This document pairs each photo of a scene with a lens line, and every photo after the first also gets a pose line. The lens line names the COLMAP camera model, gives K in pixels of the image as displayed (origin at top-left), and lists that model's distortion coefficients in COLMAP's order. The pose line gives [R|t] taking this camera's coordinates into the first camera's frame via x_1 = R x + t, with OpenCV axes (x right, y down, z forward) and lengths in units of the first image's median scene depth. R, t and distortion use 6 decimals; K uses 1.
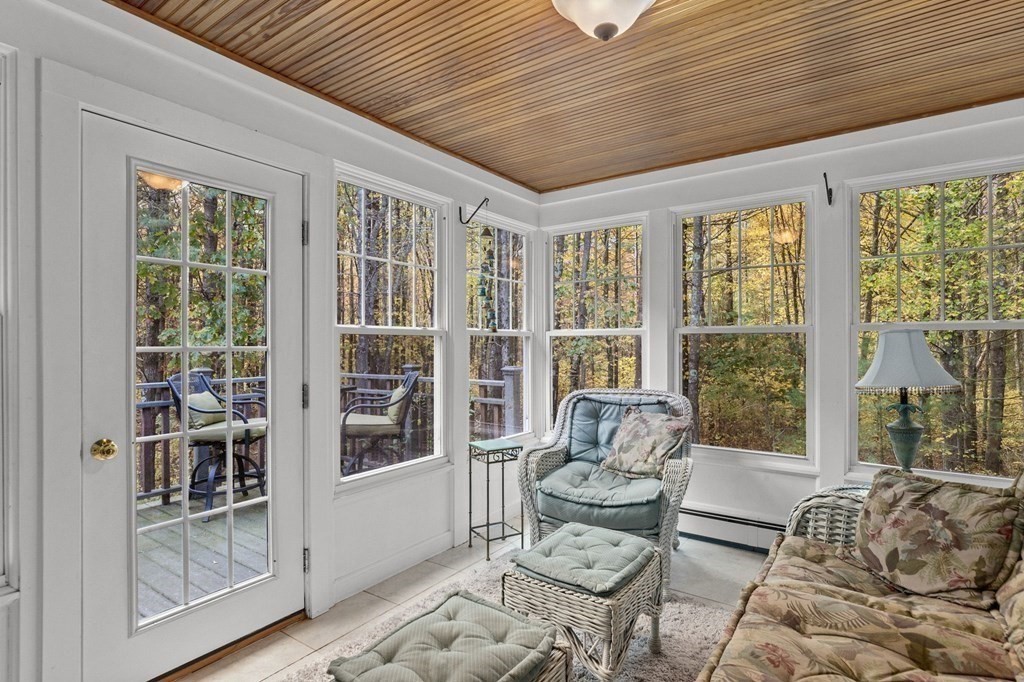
lens RADIAL K [[520.1, 0, 514.2], [0, 520.1, 347.1], [0, 0, 1]] dist [-0.000473, 0.000507]
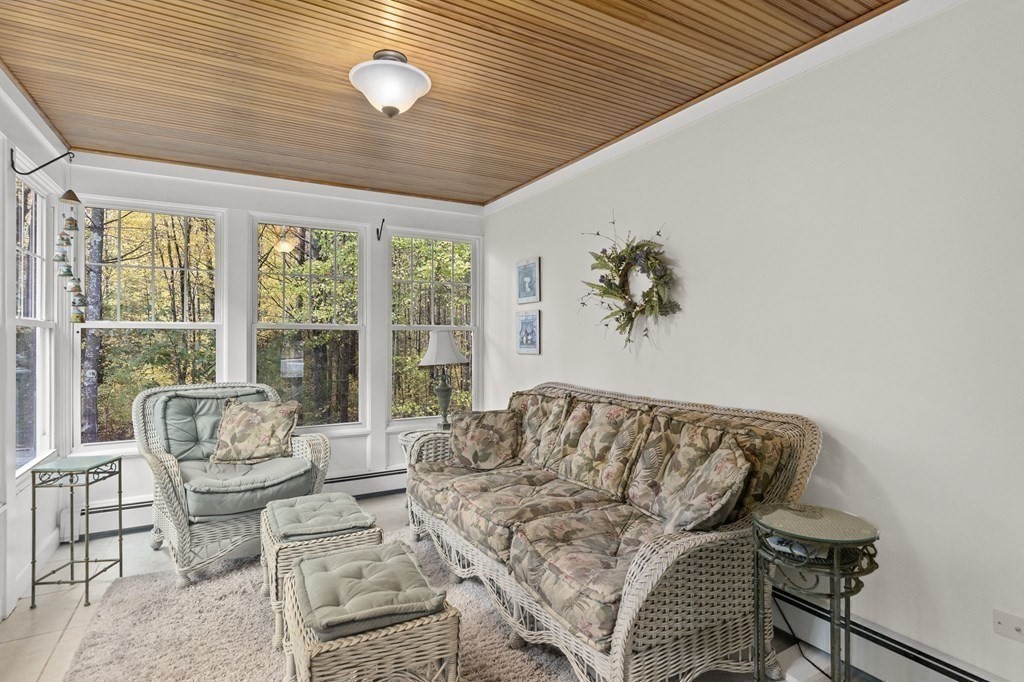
lens RADIAL K [[515.4, 0, 512.0], [0, 515.4, 341.0], [0, 0, 1]] dist [-0.000670, 0.002101]
pose [[0.440503, -0.000503, 0.897751, -0.495669], [0.004641, 0.999988, -0.001716, 0.004937], [-0.897739, 0.004922, 0.440500, 0.056471]]
